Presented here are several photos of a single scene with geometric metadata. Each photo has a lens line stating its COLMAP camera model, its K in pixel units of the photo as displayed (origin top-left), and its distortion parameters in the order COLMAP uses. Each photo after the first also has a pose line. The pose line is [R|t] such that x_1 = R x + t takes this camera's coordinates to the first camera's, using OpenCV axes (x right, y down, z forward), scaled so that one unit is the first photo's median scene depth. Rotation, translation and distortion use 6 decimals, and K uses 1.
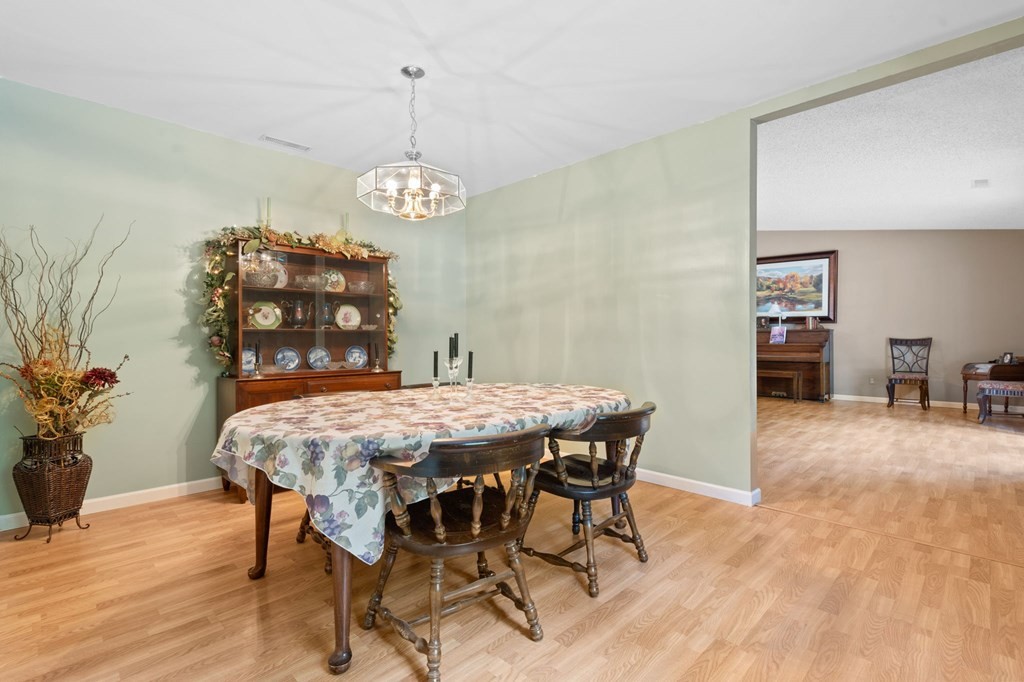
lens RADIAL K [[475.3, 0, 508.0], [0, 475.3, 345.9], [0, 0, 1]] dist [-0.000210, -0.000192]
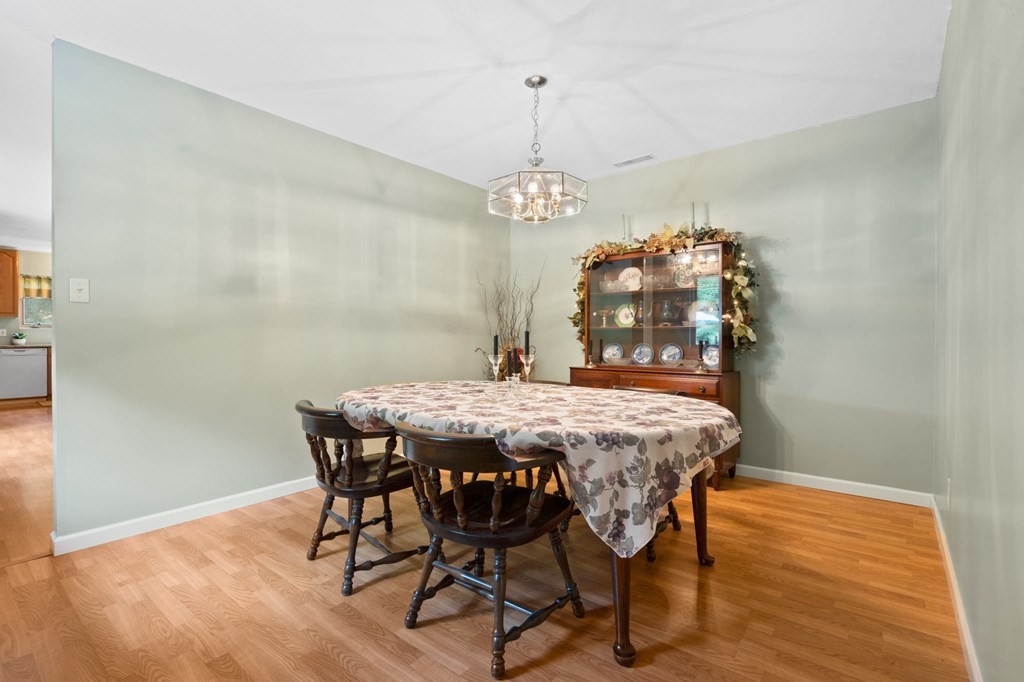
lens RADIAL K [[467.2, 0, 517.9], [0, 467.2, 339.0], [0, 0, 1]] dist [0.001432, -0.000255]
pose [[0.120718, -0.000848, -0.992686, 0.707549], [-0.008818, 0.999959, -0.001927, -0.004136], [0.992648, 0.008986, 0.120706, 0.723882]]
